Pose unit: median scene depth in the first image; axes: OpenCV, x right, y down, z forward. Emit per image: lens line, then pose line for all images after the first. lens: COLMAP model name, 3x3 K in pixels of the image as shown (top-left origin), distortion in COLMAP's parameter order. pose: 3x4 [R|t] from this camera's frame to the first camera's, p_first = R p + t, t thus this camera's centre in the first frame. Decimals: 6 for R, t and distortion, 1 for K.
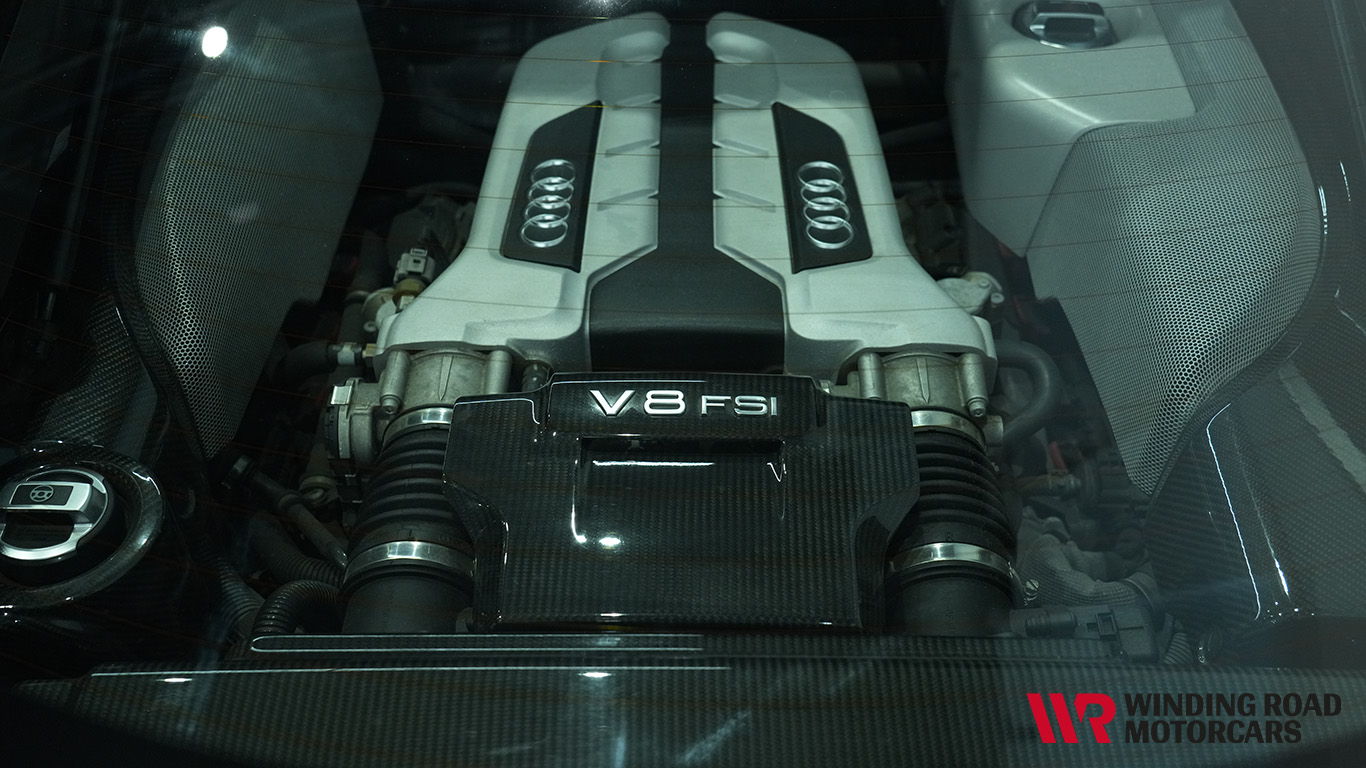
lens RADIAL K [[1462.0, 0, 686.4], [0, 1462.0, 376.7], [0, 0, 1]] dist [-0.004095, 0.000000]
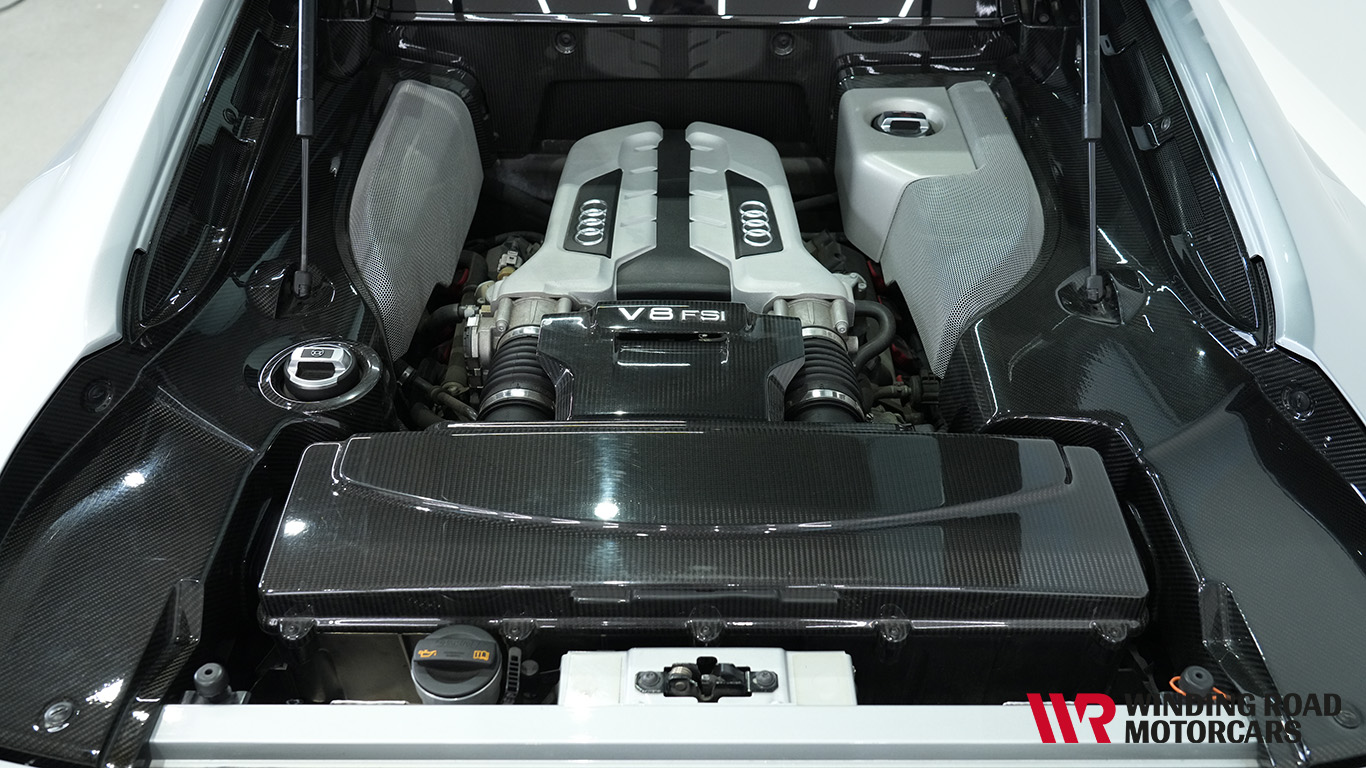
lens RADIAL K [[1229.4, 0, 681.4], [0, 1229.4, 392.3], [0, 0, 1]] dist [-0.004879, -0.014387]
pose [[0.999965, -0.000359, 0.008406, -0.002709], [0.001080, 0.996297, -0.085966, 0.203317], [-0.008344, 0.085972, 0.996263, -0.403028]]
